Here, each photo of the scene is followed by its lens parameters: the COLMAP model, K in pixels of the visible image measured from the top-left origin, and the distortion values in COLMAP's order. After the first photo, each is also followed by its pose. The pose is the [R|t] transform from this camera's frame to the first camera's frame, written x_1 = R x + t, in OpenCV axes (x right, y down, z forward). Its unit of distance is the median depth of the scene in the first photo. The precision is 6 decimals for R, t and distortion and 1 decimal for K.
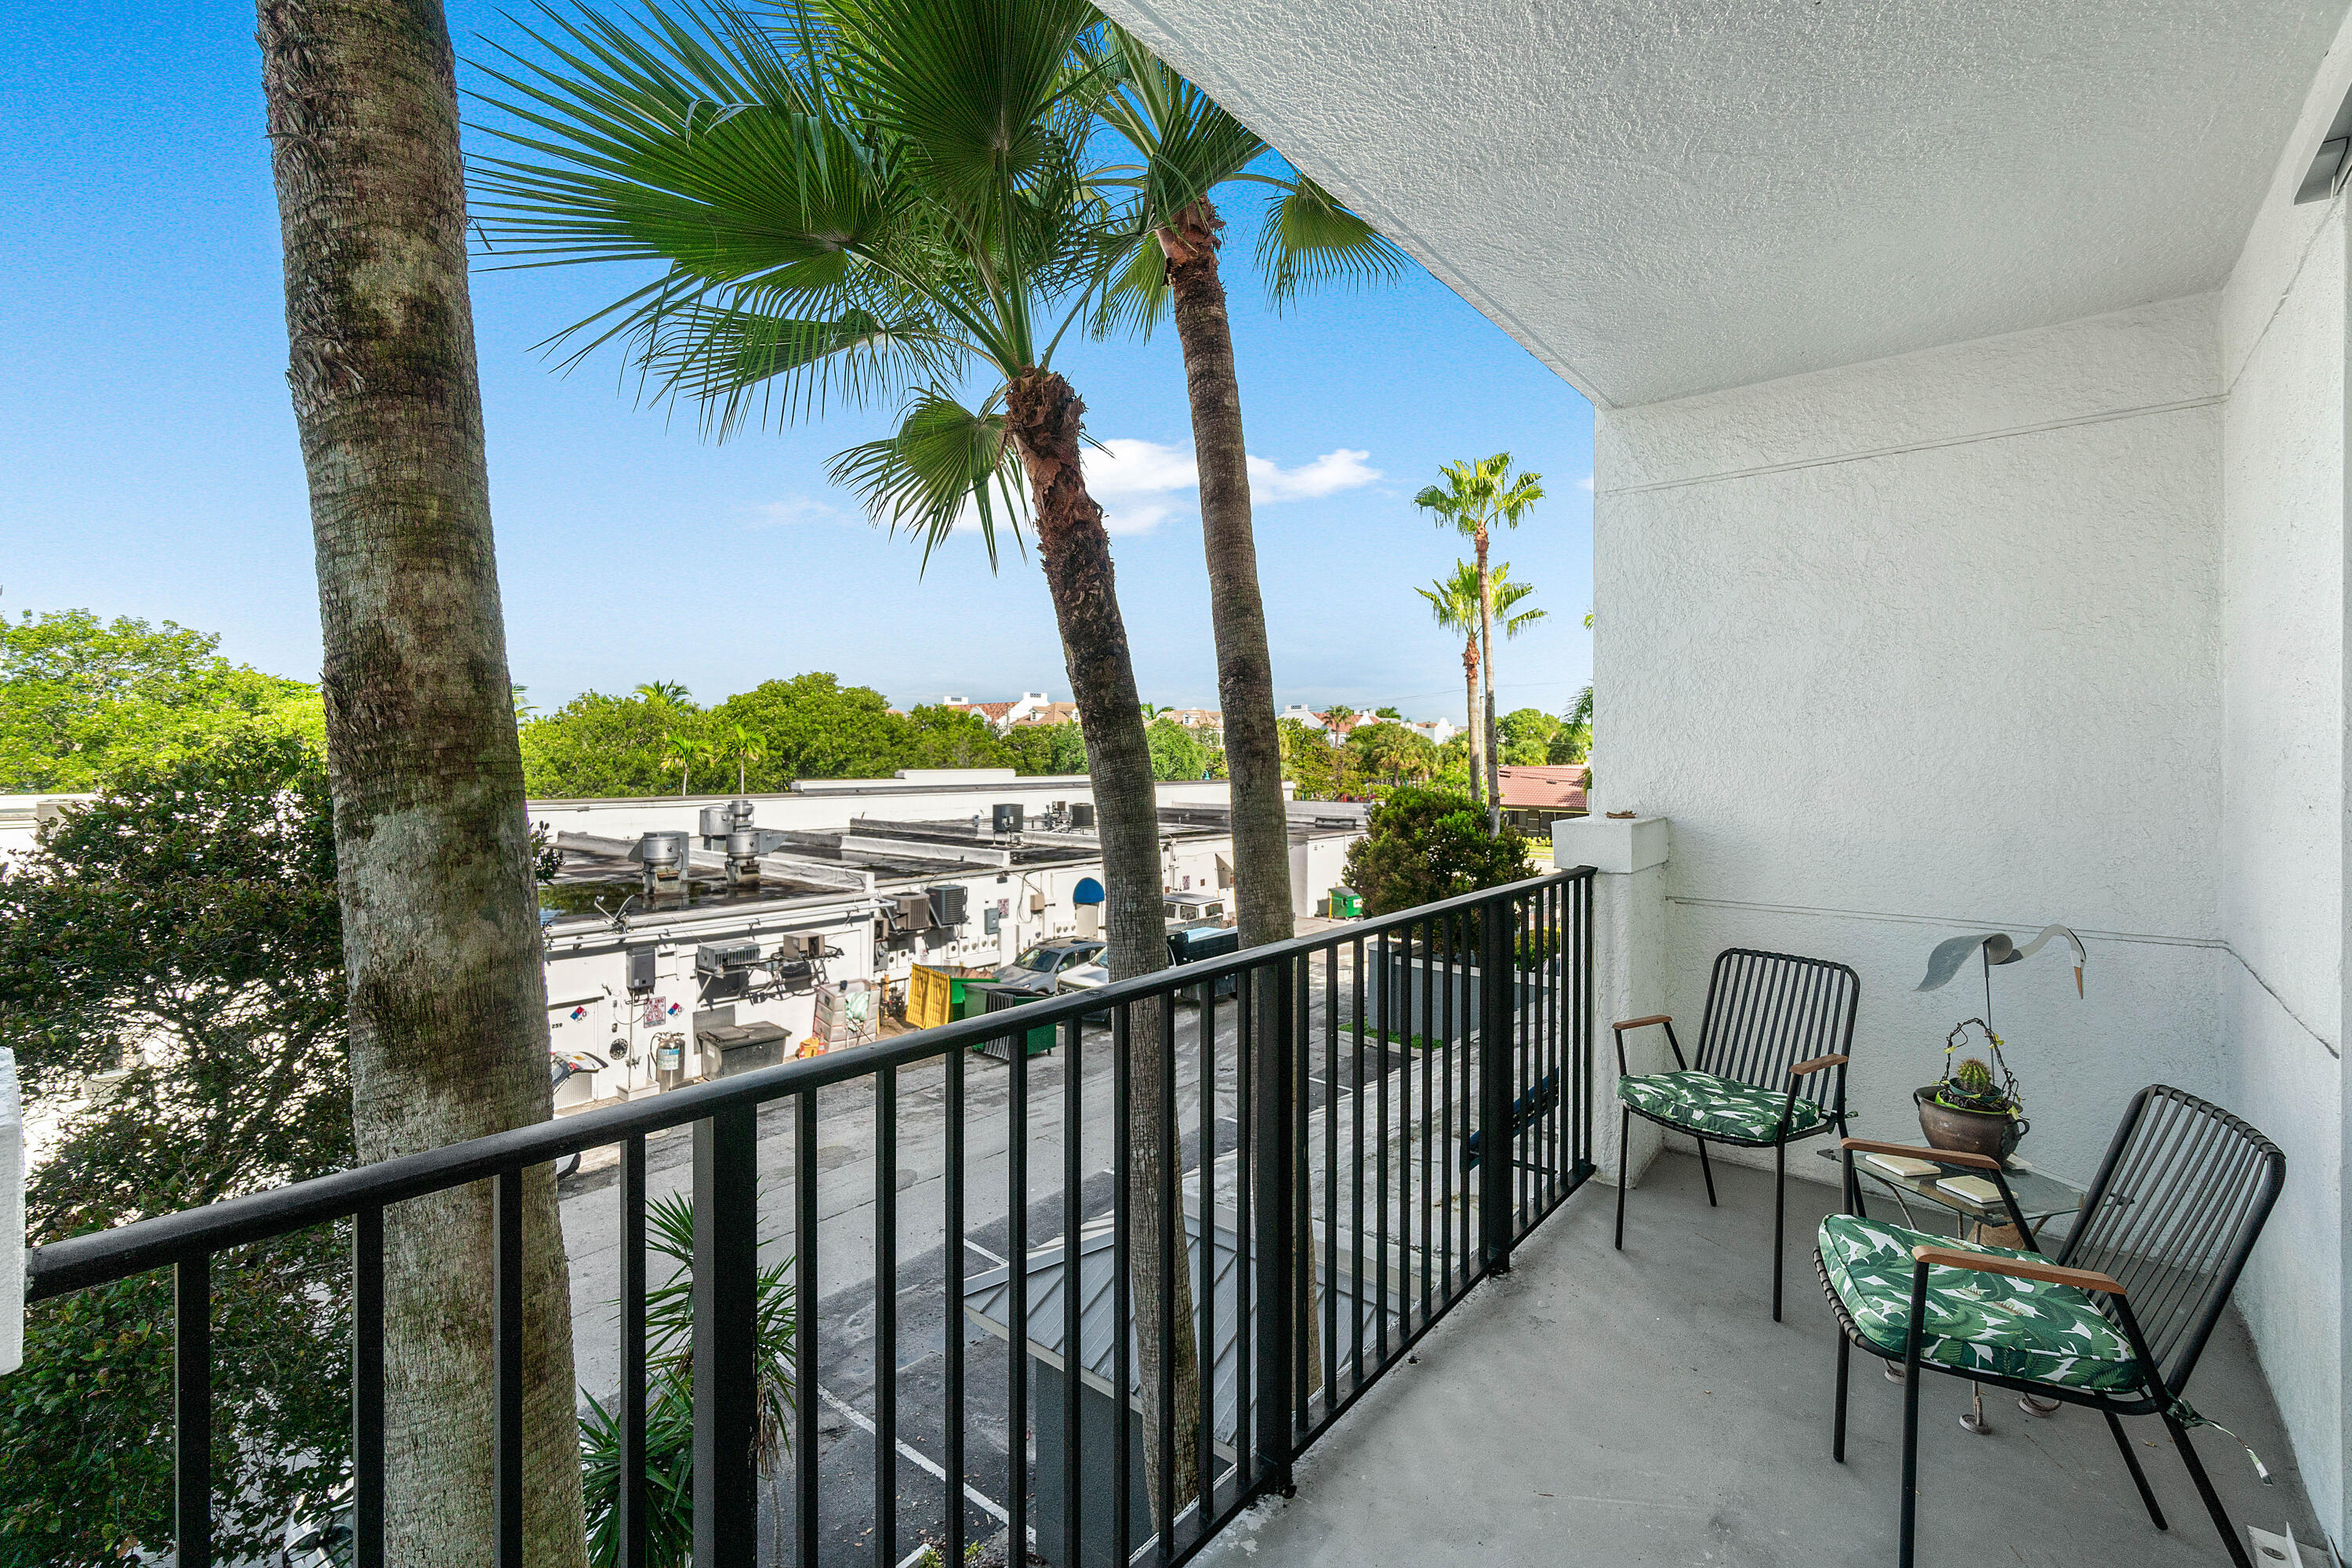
lens RADIAL K [[1027.7, 0, 1178.5], [0, 1027.7, 766.7], [0, 0, 1]] dist [0.000886, 0.001345]
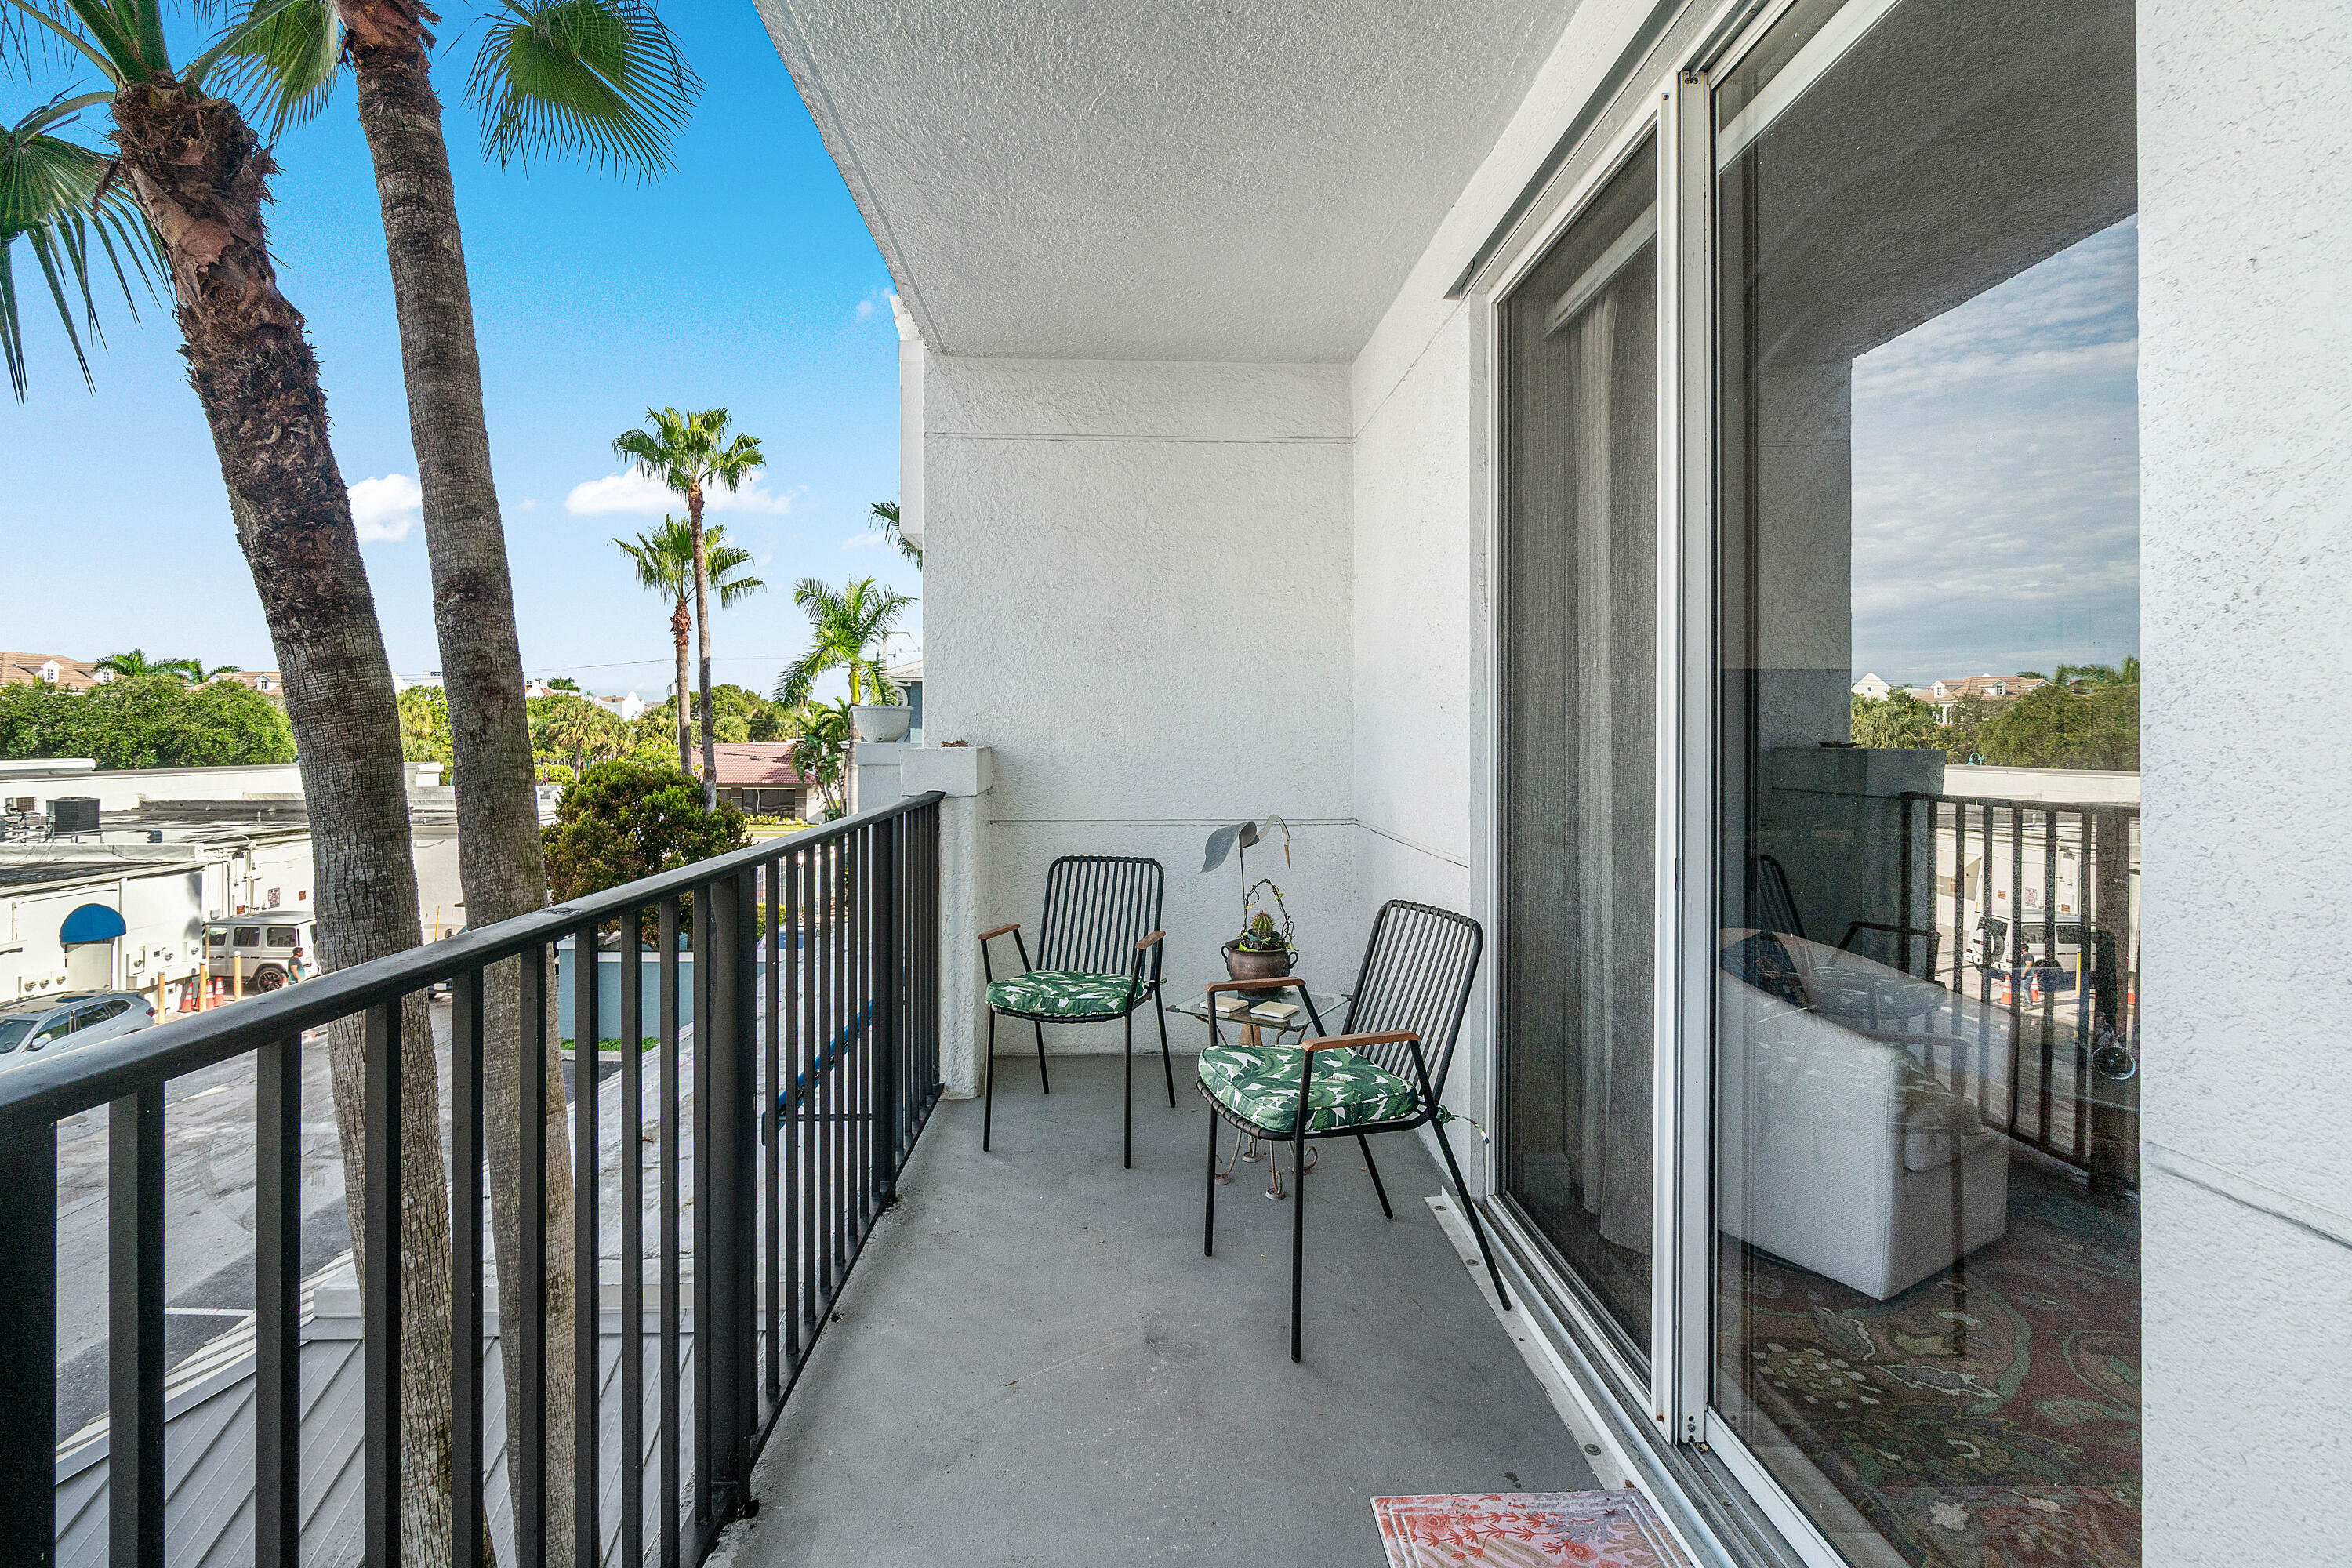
lens RADIAL K [[1029.9, 0, 1166.4], [0, 1029.9, 736.7], [0, 0, 1]] dist [-0.004036, -0.000645]
pose [[0.745153, -0.002859, 0.666887, -0.106796], [0.007371, 0.999965, -0.003949, 0.045792], [-0.666853, 0.007858, 0.745148, 0.081768]]
